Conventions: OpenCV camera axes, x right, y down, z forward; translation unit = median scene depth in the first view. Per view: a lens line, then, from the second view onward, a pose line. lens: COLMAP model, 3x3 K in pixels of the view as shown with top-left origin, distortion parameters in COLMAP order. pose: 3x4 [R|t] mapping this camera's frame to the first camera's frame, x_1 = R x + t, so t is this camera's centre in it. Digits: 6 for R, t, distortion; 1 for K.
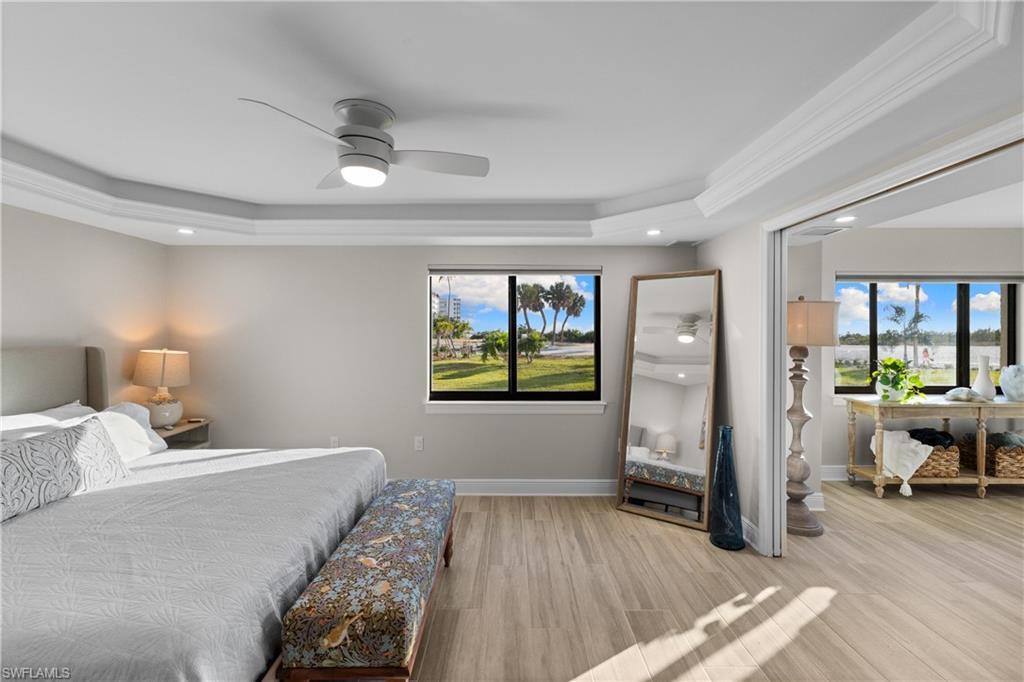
lens RADIAL K [[441.8, 0, 509.2], [0, 441.8, 337.1], [0, 0, 1]] dist [0.000252, 0.001252]
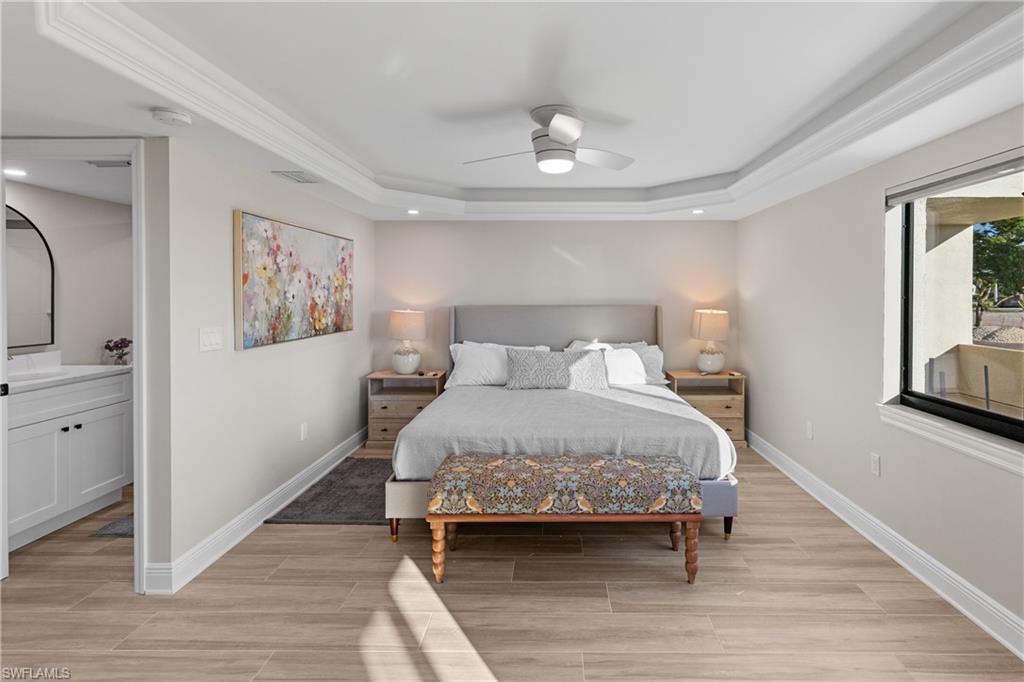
lens RADIAL K [[458.4, 0, 512.0], [0, 458.4, 297.5], [0, 0, 1]] dist [0.000737, 0.000093]
pose [[-0.003698, 0.006442, -0.999972, 0.619310], [-0.010663, 0.999922, 0.006481, -0.008644], [0.999936, 0.010687, -0.003629, 0.588124]]
